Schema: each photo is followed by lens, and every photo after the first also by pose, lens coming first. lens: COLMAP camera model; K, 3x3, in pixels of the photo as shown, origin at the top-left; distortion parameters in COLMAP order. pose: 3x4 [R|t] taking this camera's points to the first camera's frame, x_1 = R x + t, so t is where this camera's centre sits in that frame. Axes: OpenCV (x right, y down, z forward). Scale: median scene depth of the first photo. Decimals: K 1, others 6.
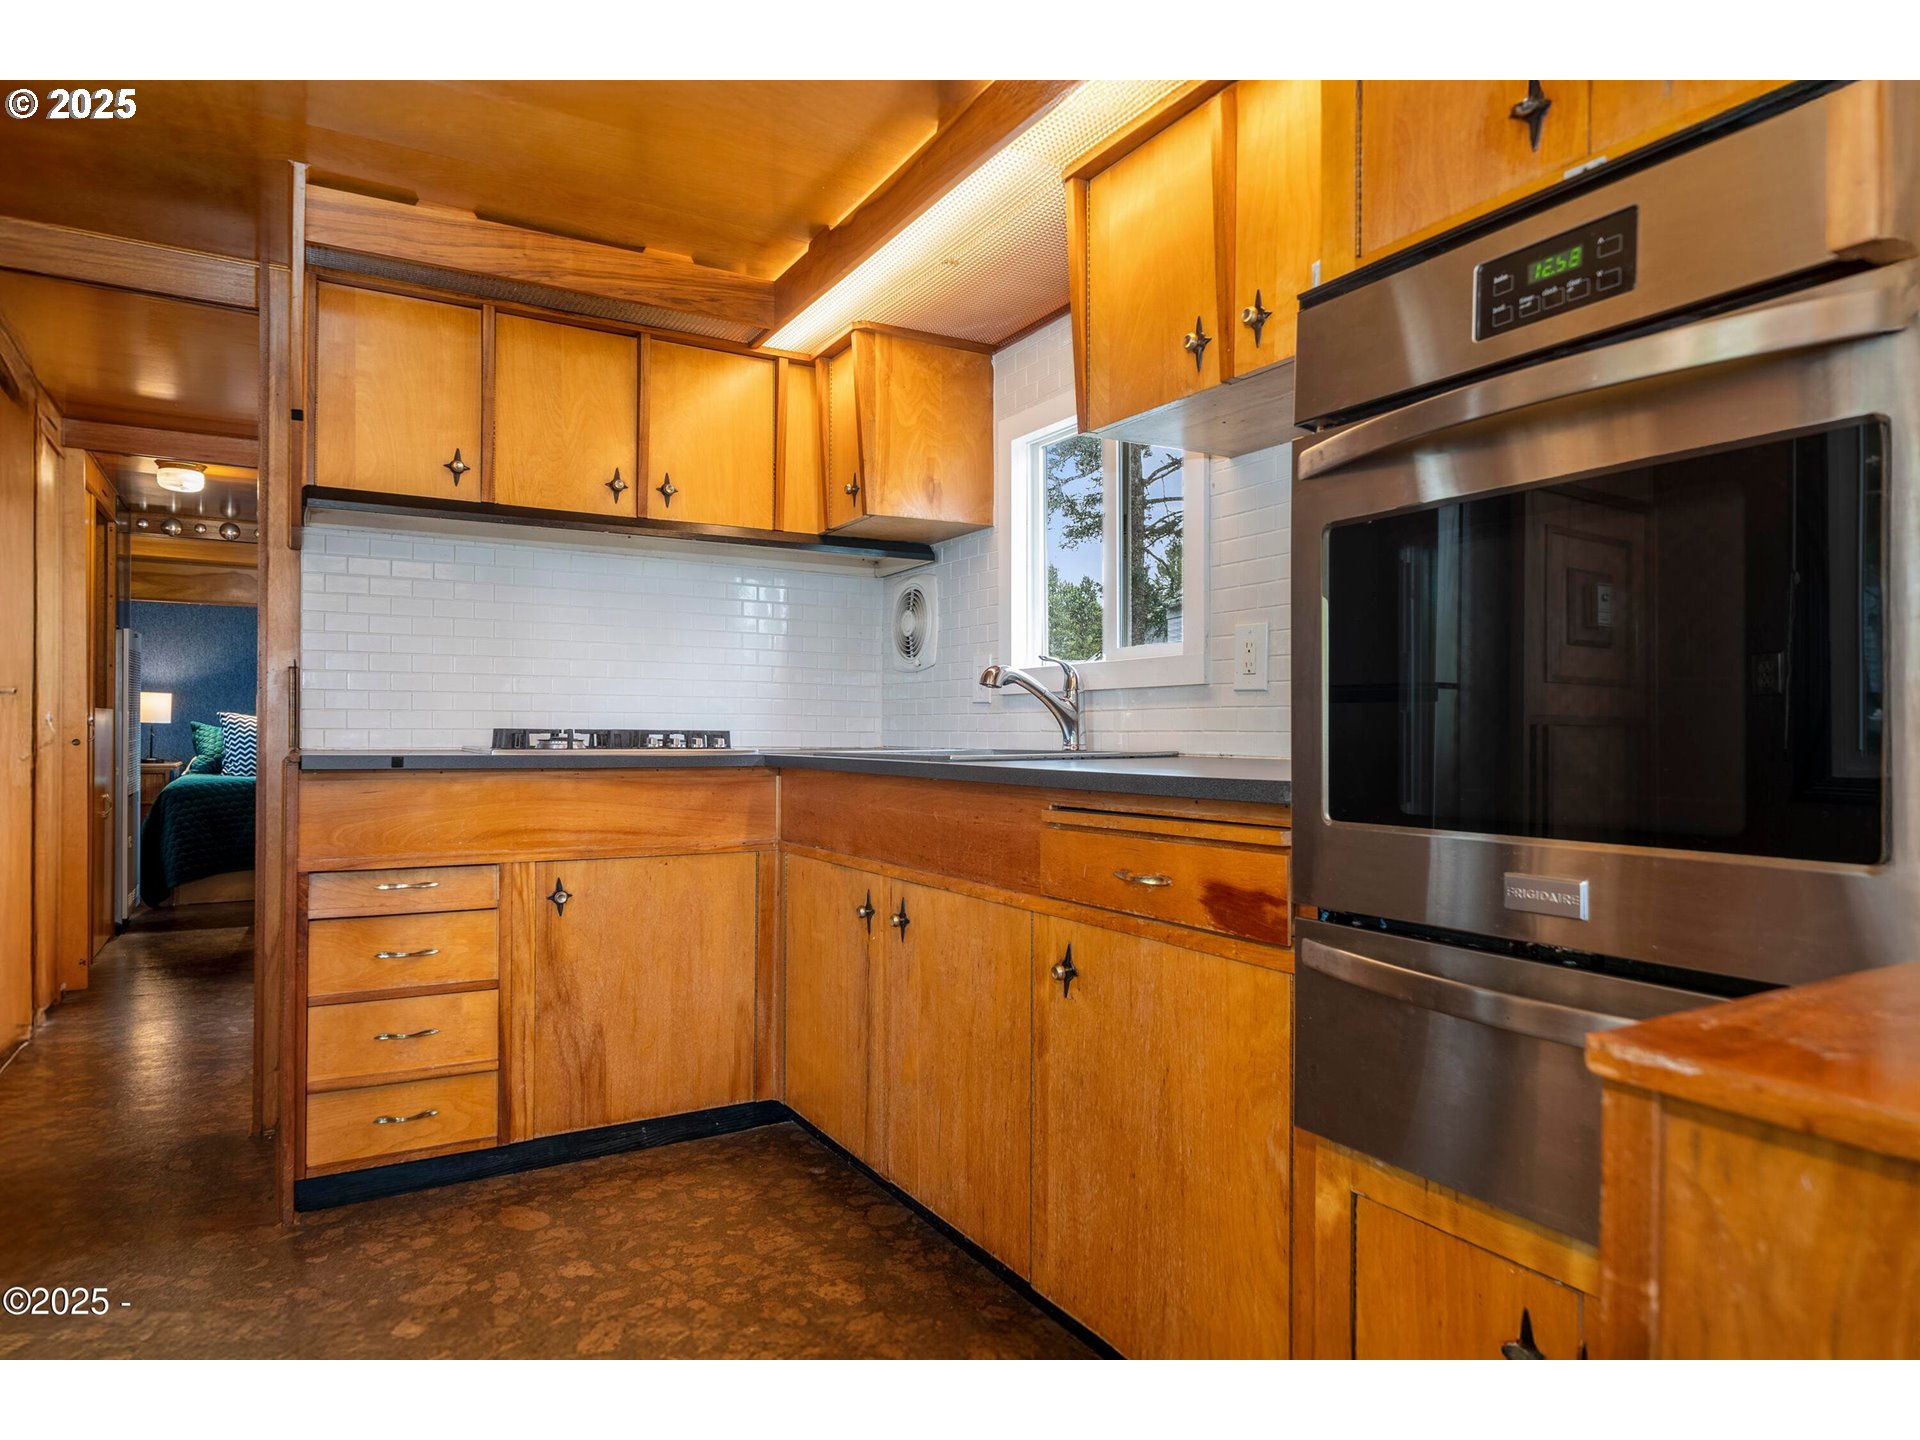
lens RADIAL K [[1133.3, 0, 956.8], [0, 1133.3, 731.3], [0, 0, 1]] dist [-0.000563, -0.001476]
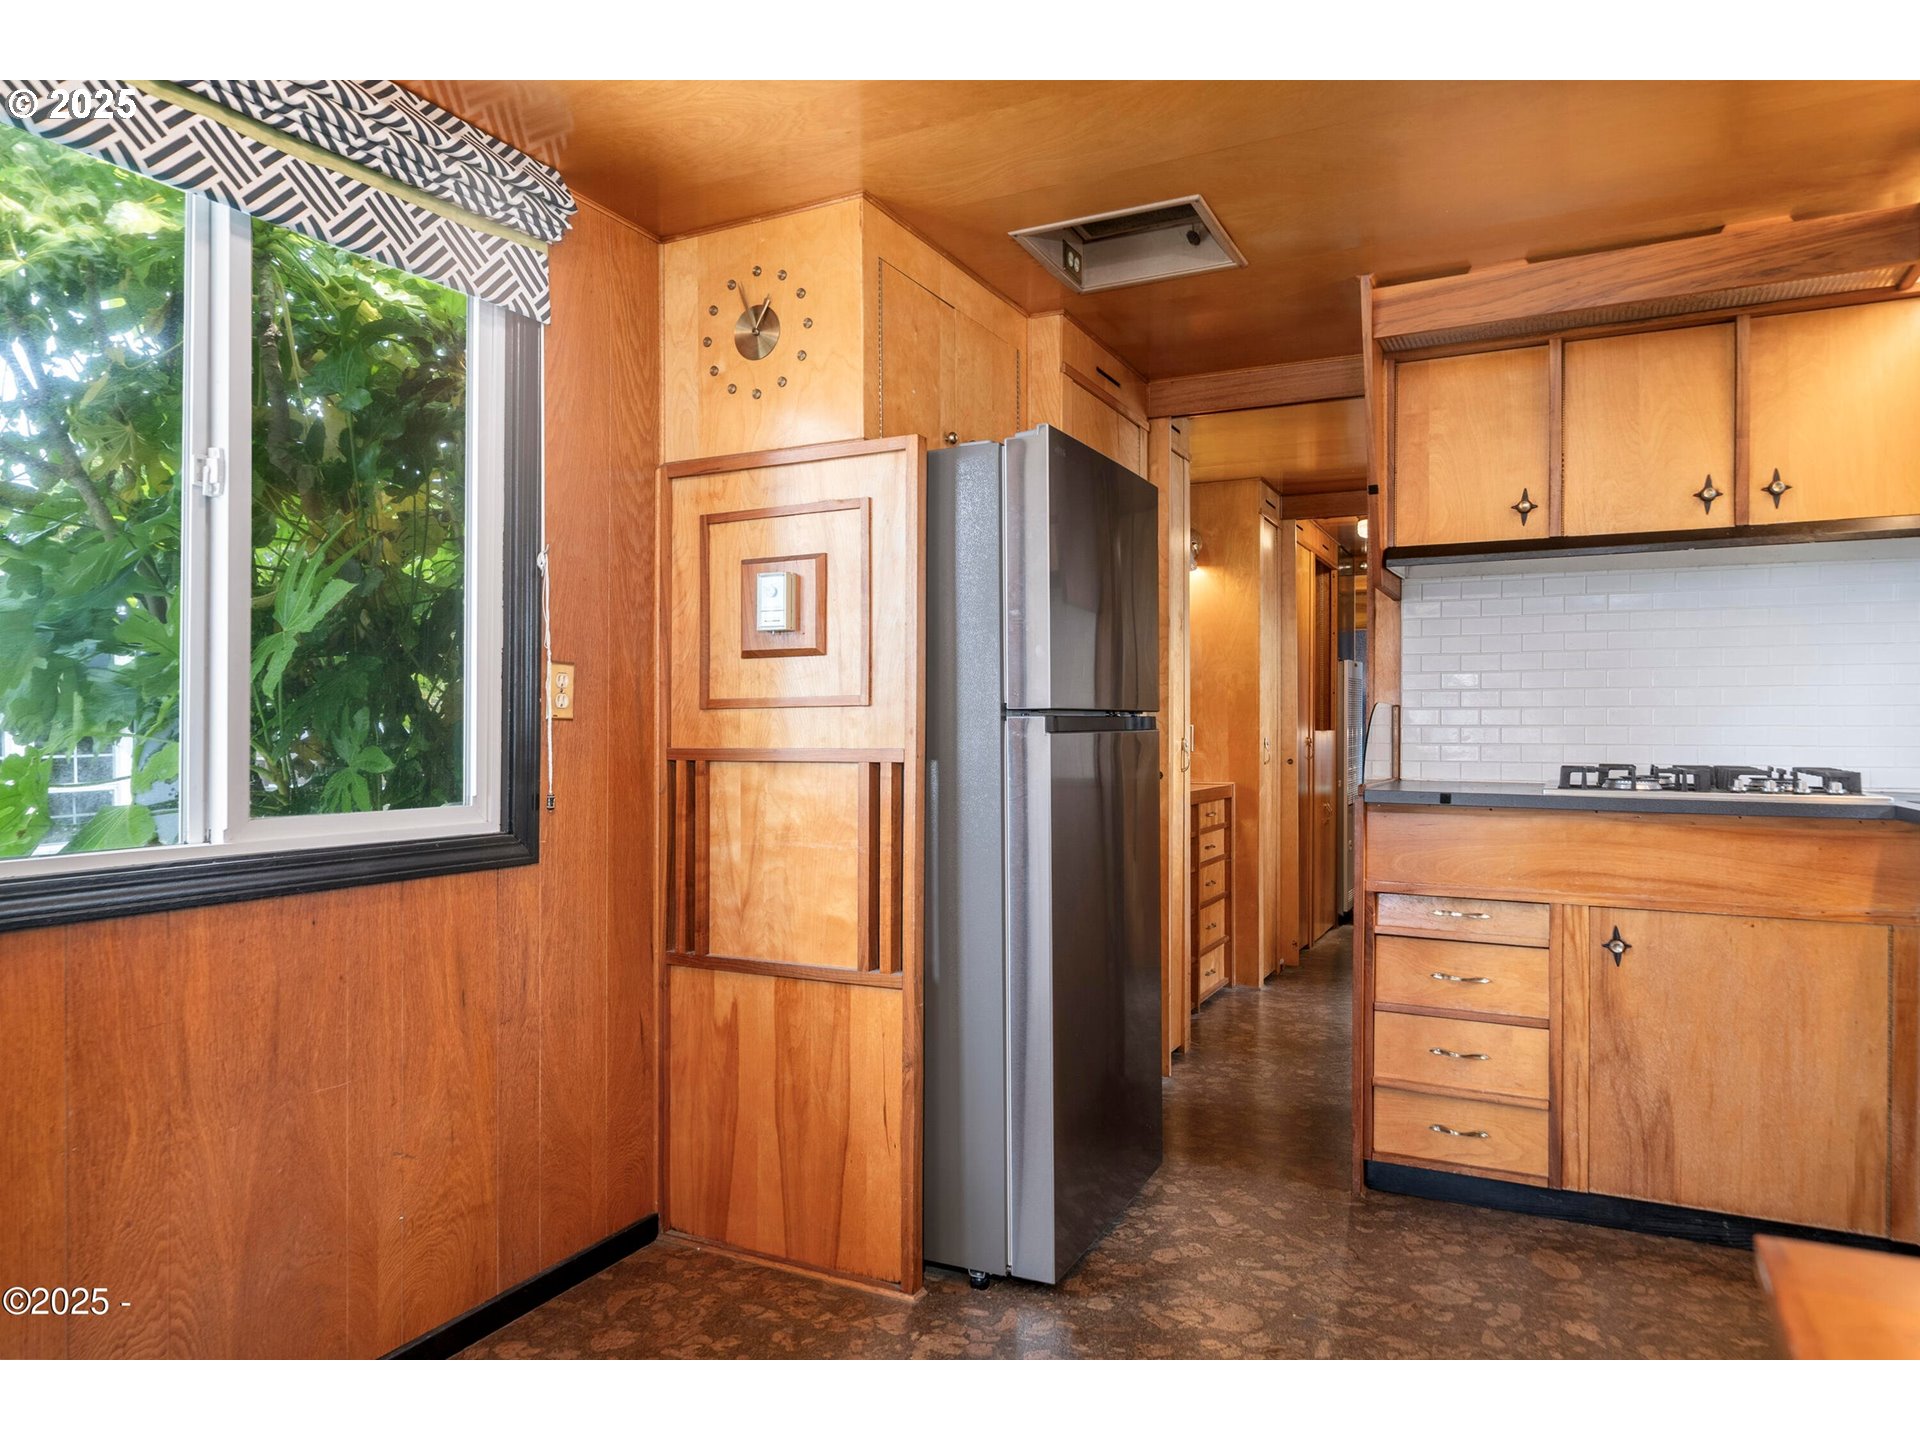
lens RADIAL K [[1218.6, 0, 957.7], [0, 1218.6, 733.6], [0, 0, 1]] dist [-0.000009, -0.000903]
pose [[0.547306, 0.000410, -0.836933, 0.203135], [-0.003431, 0.999993, -0.001754, -0.028265], [0.836926, 0.003832, 0.547303, -0.020770]]
